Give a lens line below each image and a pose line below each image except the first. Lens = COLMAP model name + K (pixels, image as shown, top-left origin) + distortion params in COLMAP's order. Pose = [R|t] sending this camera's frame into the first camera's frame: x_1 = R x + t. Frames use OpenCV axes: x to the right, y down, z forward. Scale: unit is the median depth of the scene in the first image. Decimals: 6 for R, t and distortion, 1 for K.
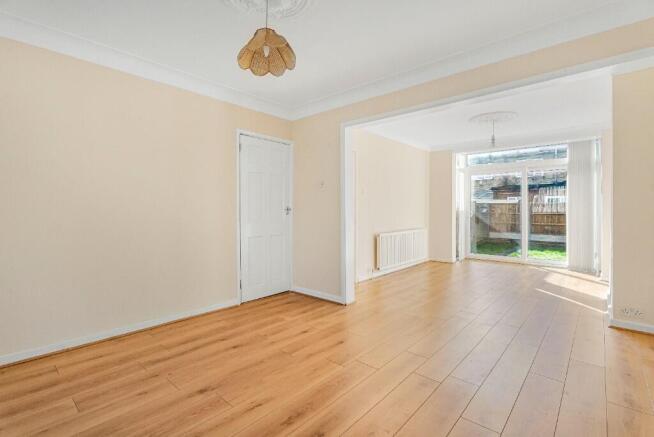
lens RADIAL K [[303.0, 0, 325.7], [0, 303.0, 218.5], [0, 0, 1]] dist [-0.001869, 0.004265]
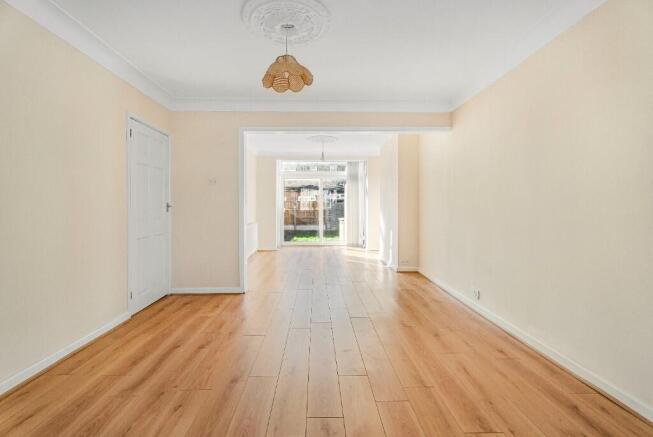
lens RADIAL K [[302.6, 0, 321.1], [0, 302.6, 212.1], [0, 0, 1]] dist [-0.001869, 0.004265]
pose [[0.723081, -0.013794, 0.690626, -0.486112], [0.018878, 0.999822, 0.000205, -0.002766], [-0.690506, 0.012890, 0.723212, 0.016398]]
